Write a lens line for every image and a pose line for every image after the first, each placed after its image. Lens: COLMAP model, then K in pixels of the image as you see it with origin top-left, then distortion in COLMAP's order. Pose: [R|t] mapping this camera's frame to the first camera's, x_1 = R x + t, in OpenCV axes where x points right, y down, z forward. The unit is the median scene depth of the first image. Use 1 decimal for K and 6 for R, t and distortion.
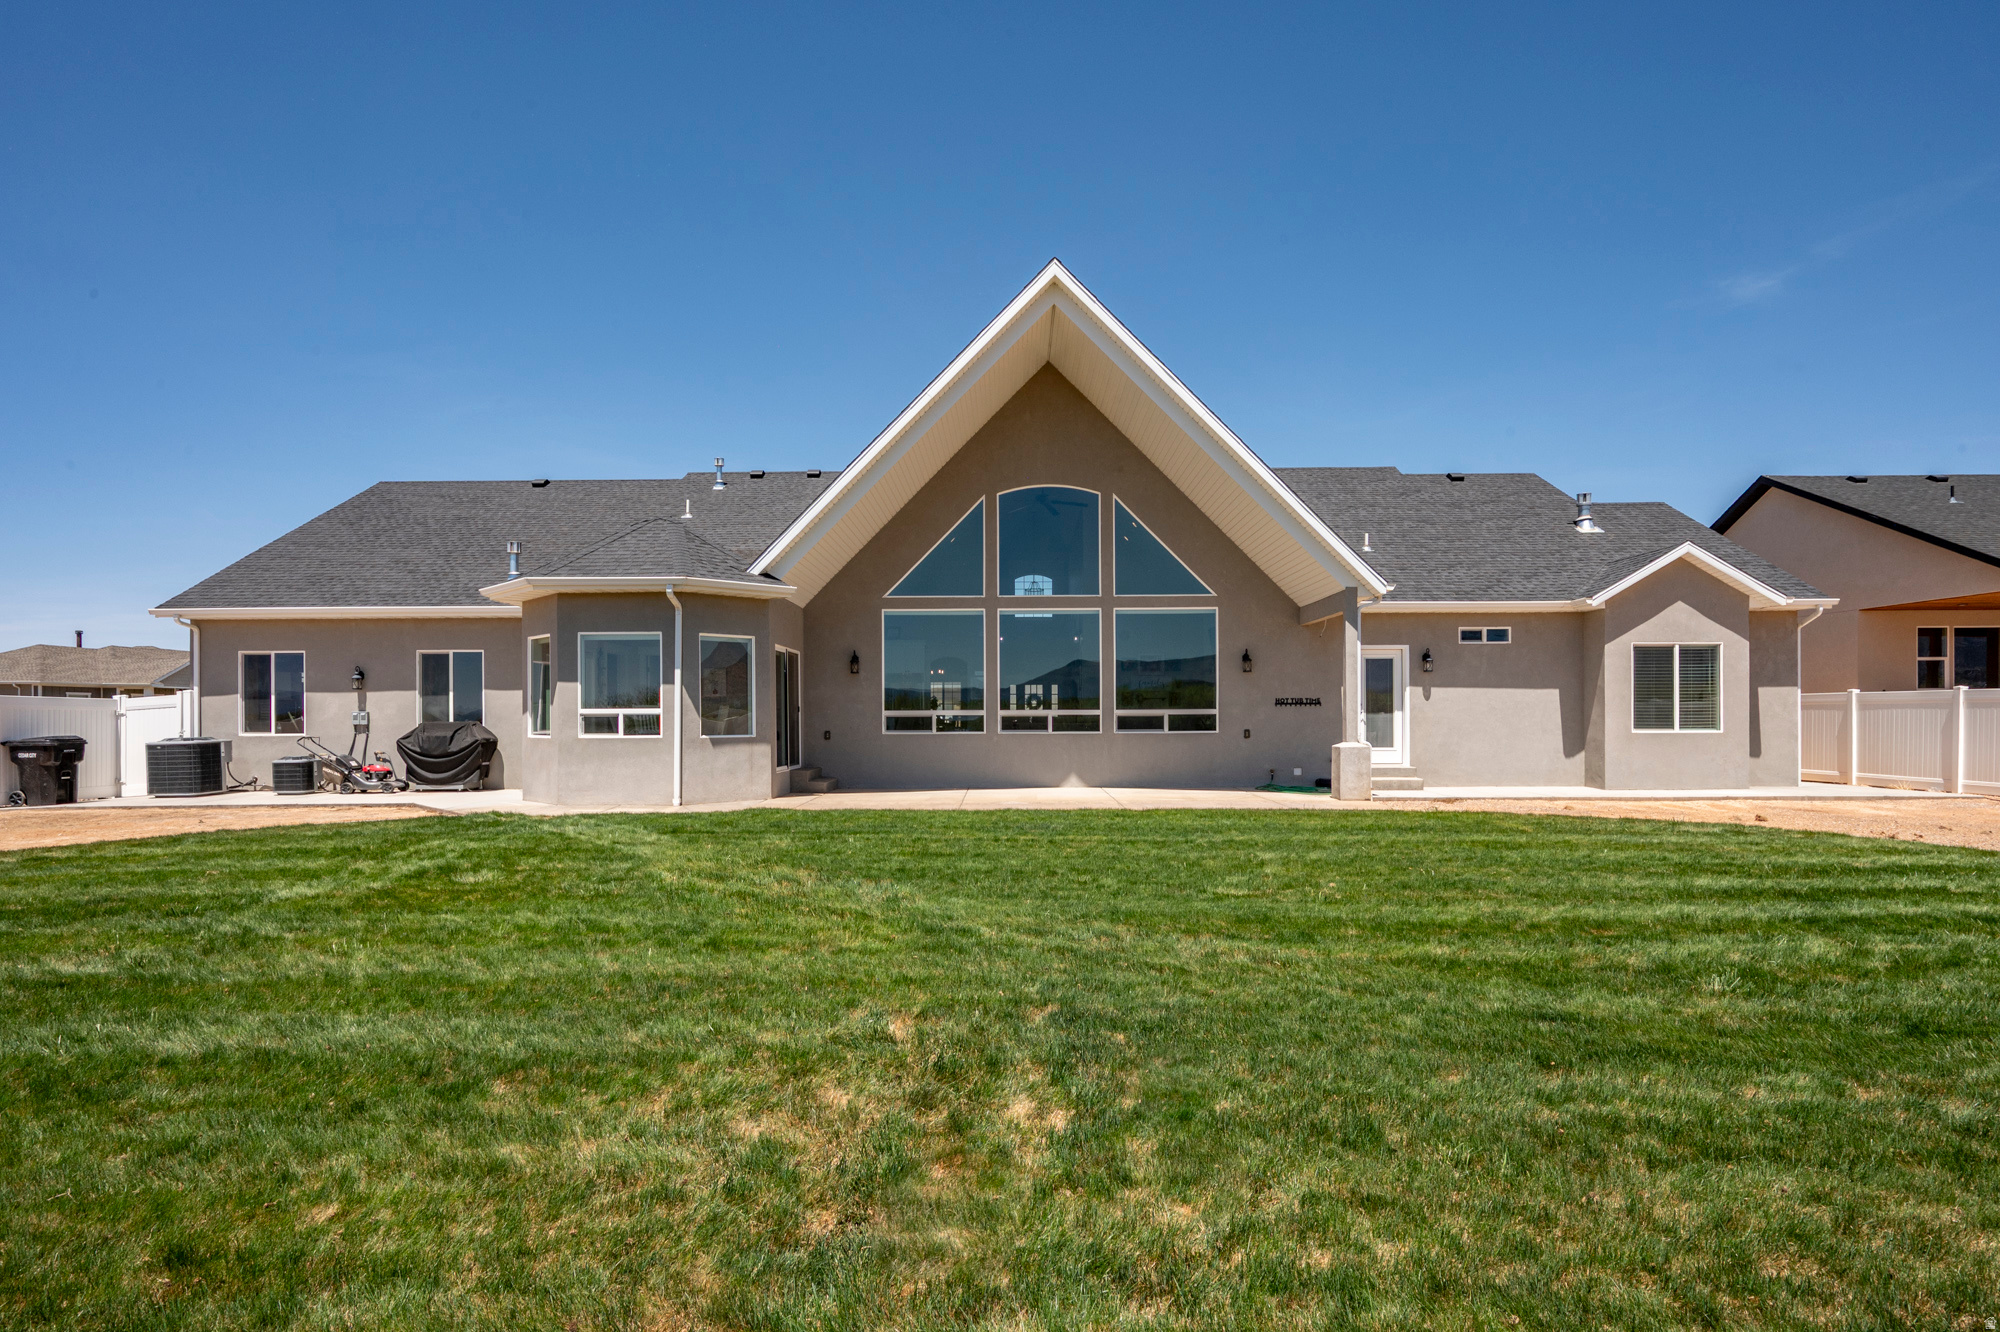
lens RADIAL K [[1011.4, 0, 997.7], [0, 1011.4, 716.8], [0, 0, 1]] dist [-0.002698, -0.000296]
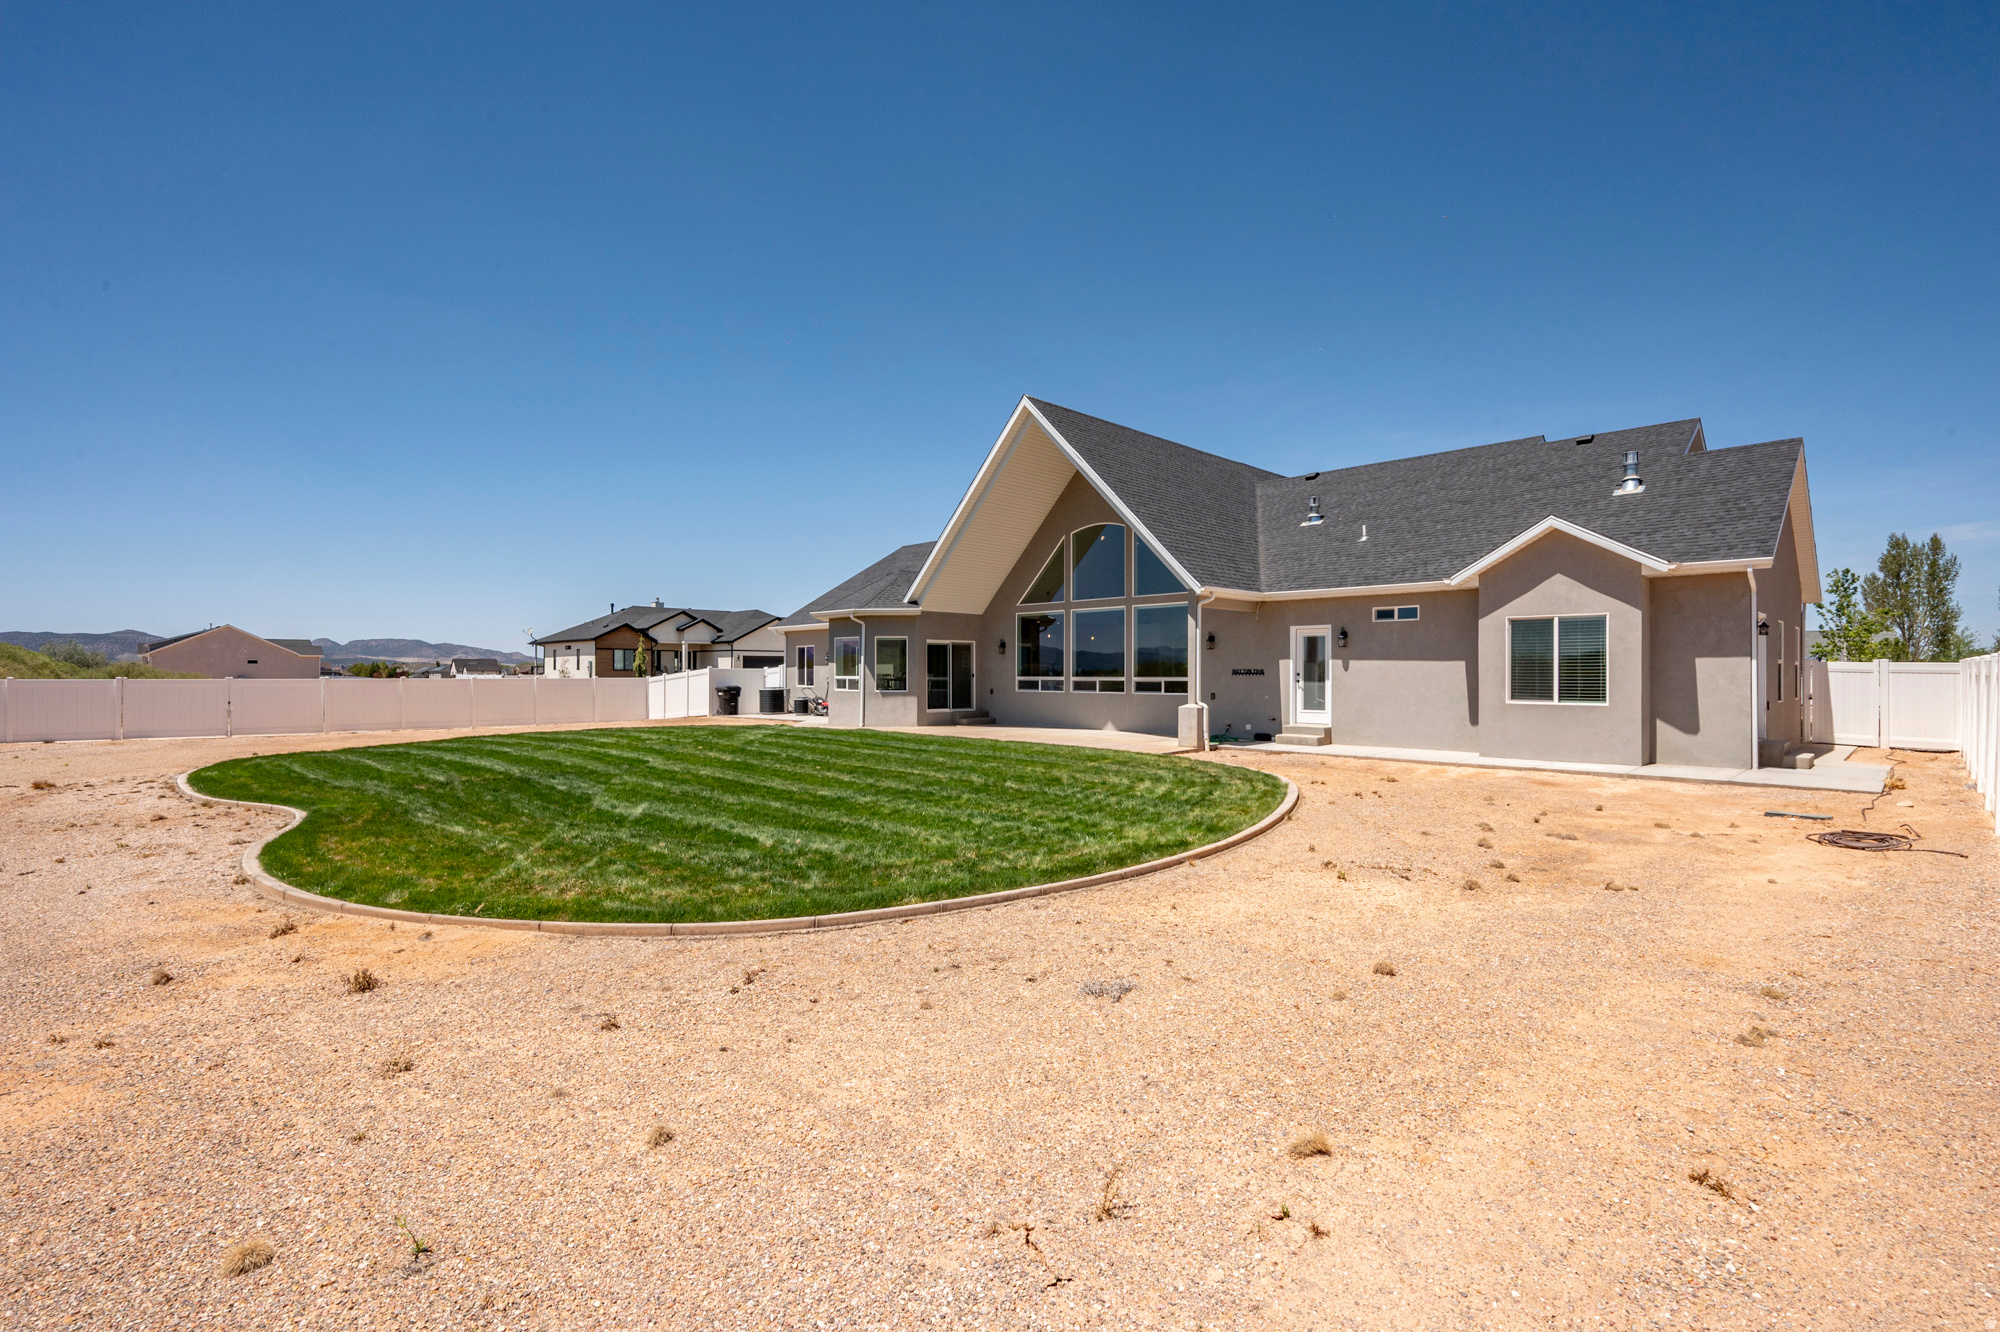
lens RADIAL K [[897.6, 0, 993.9], [0, 897.6, 665.9], [0, 0, 1]] dist [0.003252, 0.000142]
pose [[0.706556, -0.002009, -0.707655, 0.854720], [-0.004243, 0.999966, -0.007074, -0.013134], [0.707645, 0.008001, 0.706523, -0.023620]]
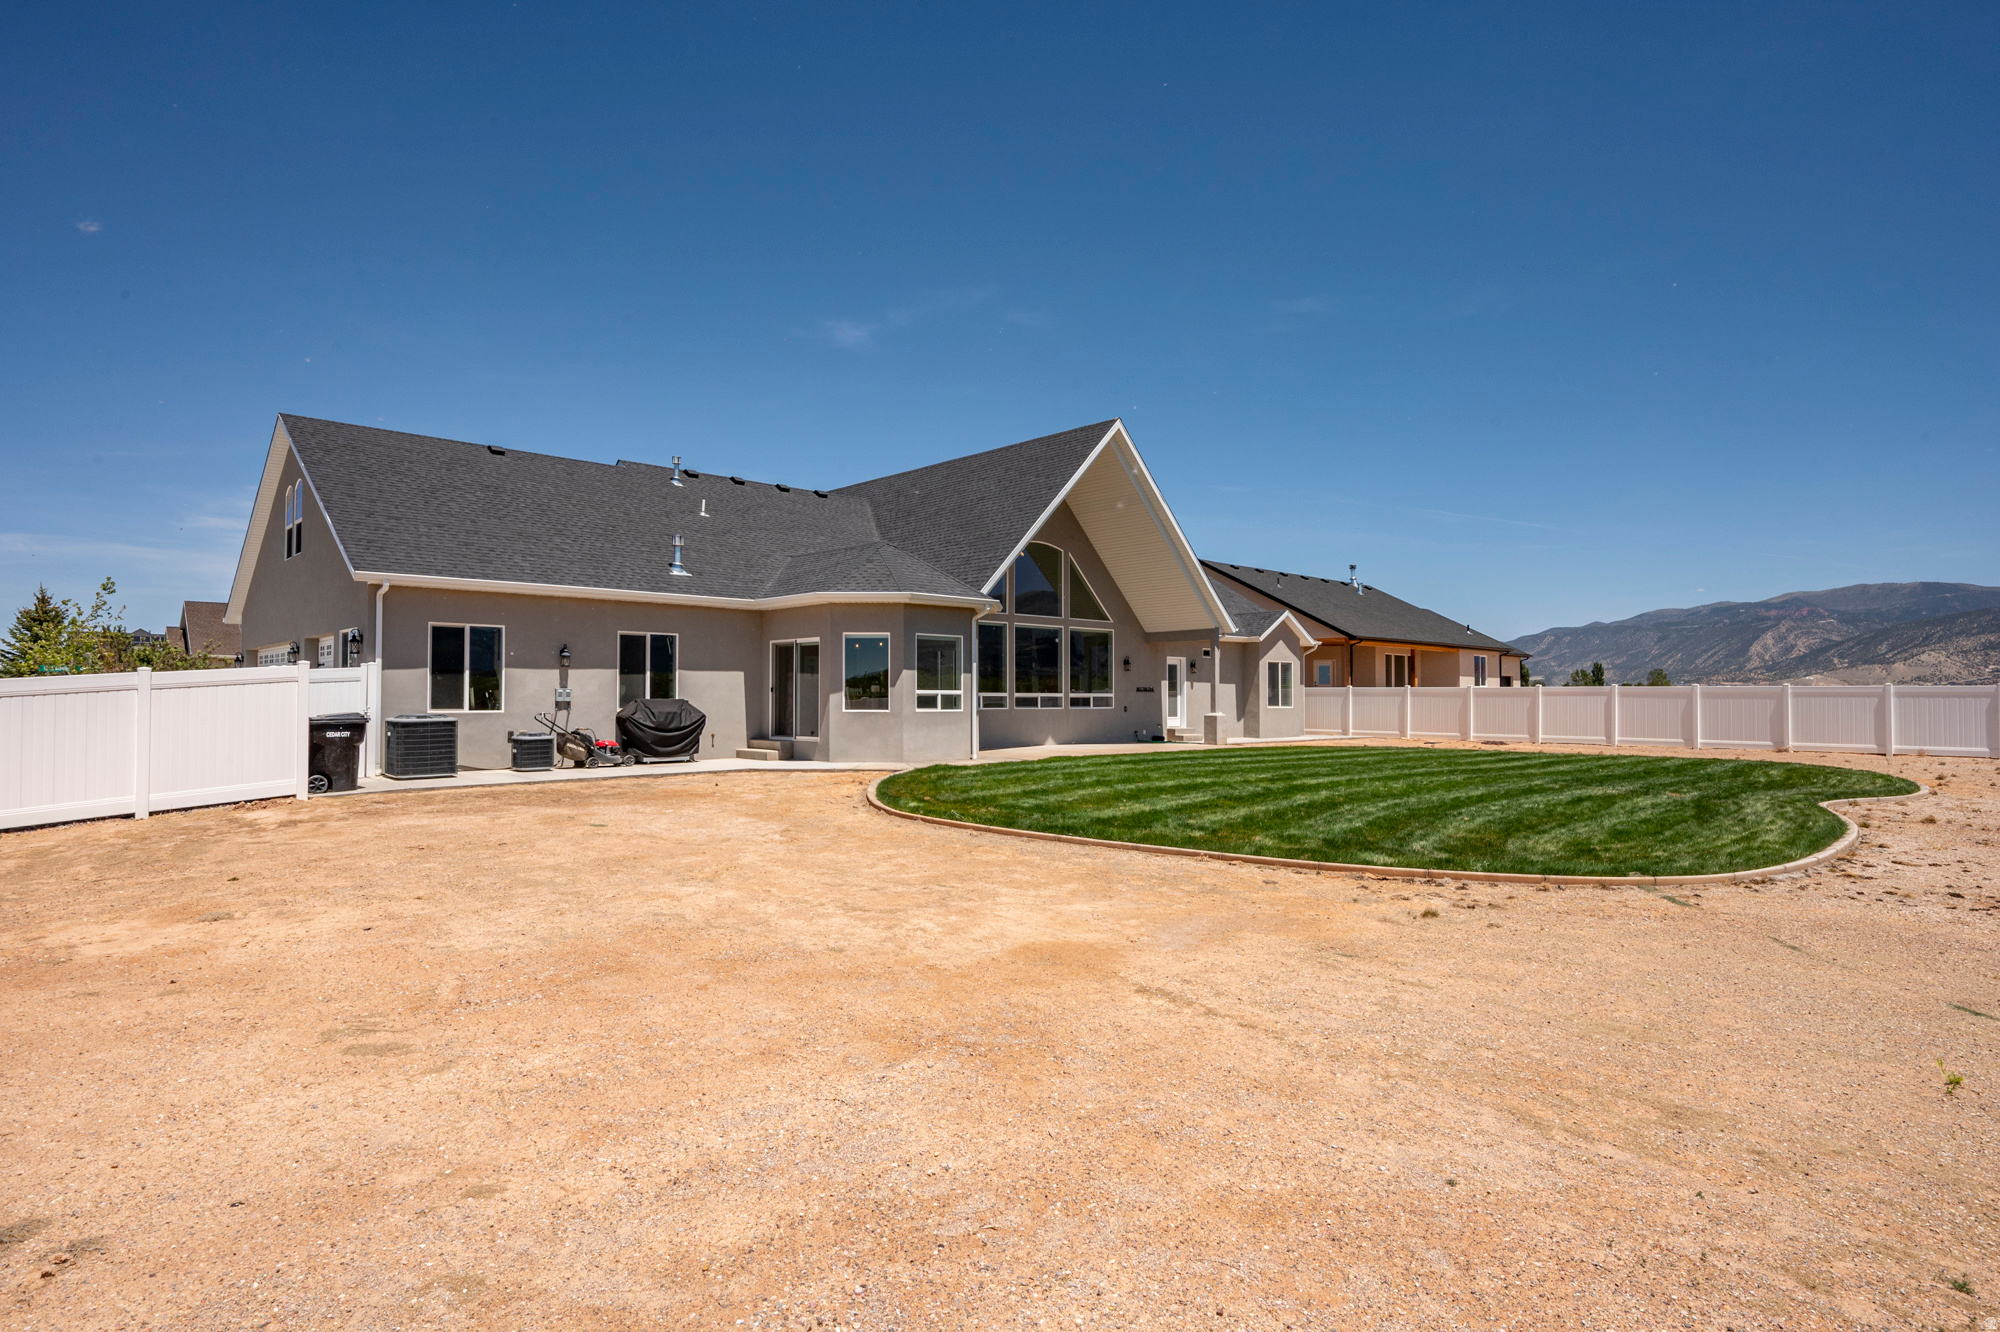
lens RADIAL K [[1049.2, 0, 1004.8], [0, 1049.2, 676.0], [0, 0, 1]] dist [0.003015, 0.000083]
pose [[0.713636, 0.020279, 0.700224, -1.052576], [-0.005700, 0.999716, -0.023144, 0.004052], [-0.700494, 0.012525, 0.713548, -0.064929]]
